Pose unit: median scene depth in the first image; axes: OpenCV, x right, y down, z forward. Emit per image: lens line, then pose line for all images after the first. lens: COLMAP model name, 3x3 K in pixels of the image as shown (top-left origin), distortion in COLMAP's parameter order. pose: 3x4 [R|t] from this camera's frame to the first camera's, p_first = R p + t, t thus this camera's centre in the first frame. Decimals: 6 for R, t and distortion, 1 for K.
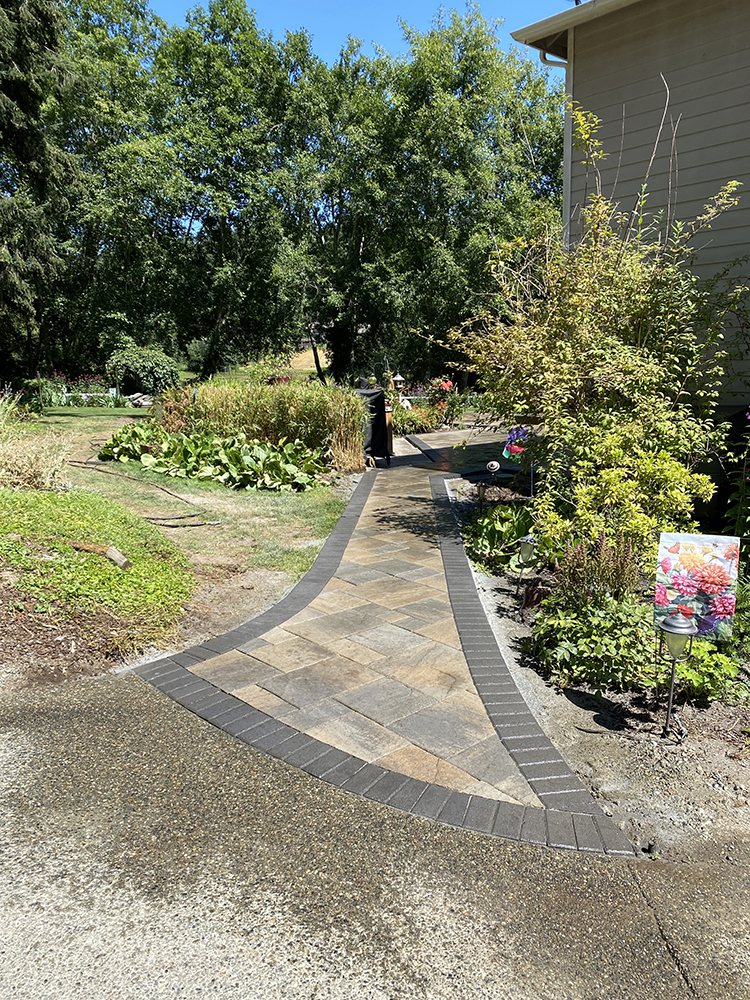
lens RADIAL K [[761.4, 0, 375.0], [0, 761.4, 500.0], [0, 0, 1]] dist [-0.005688, -0.003018]
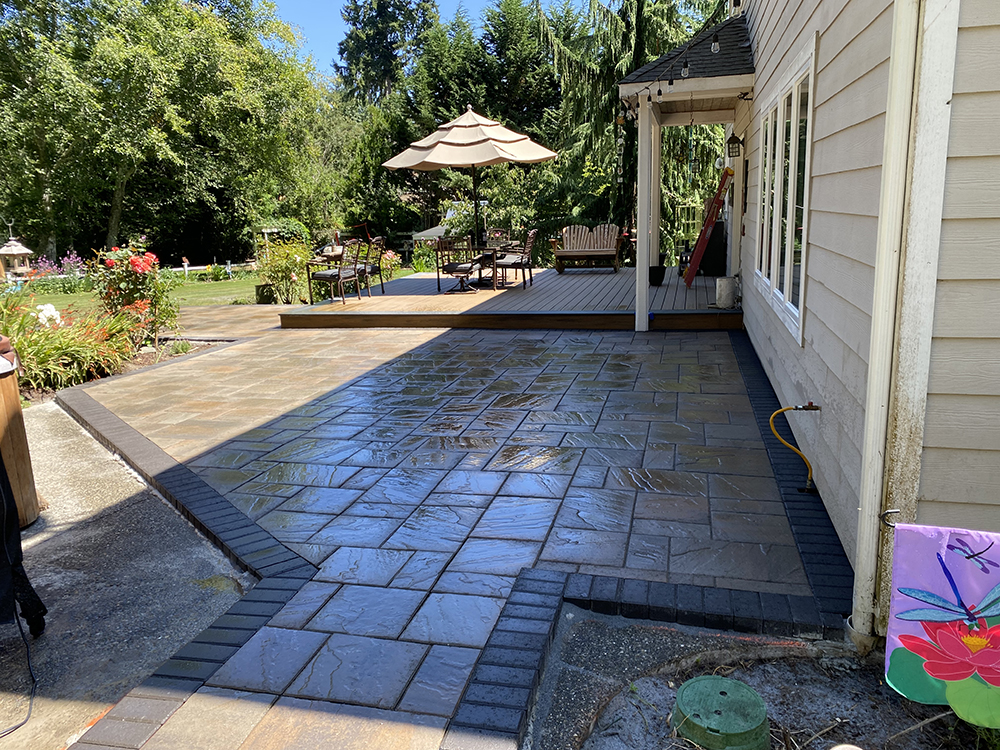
lens RADIAL K [[761.4, 0, 500.0], [0, 761.4, 375.0], [0, 0, 1]] dist [-0.005688, -0.003018]
pose [[0.821125, -0.125220, 0.556843, 0.010217], [0.117866, 0.991809, 0.049227, -0.082913], [-0.558445, 0.025211, 0.829158, 0.521238]]
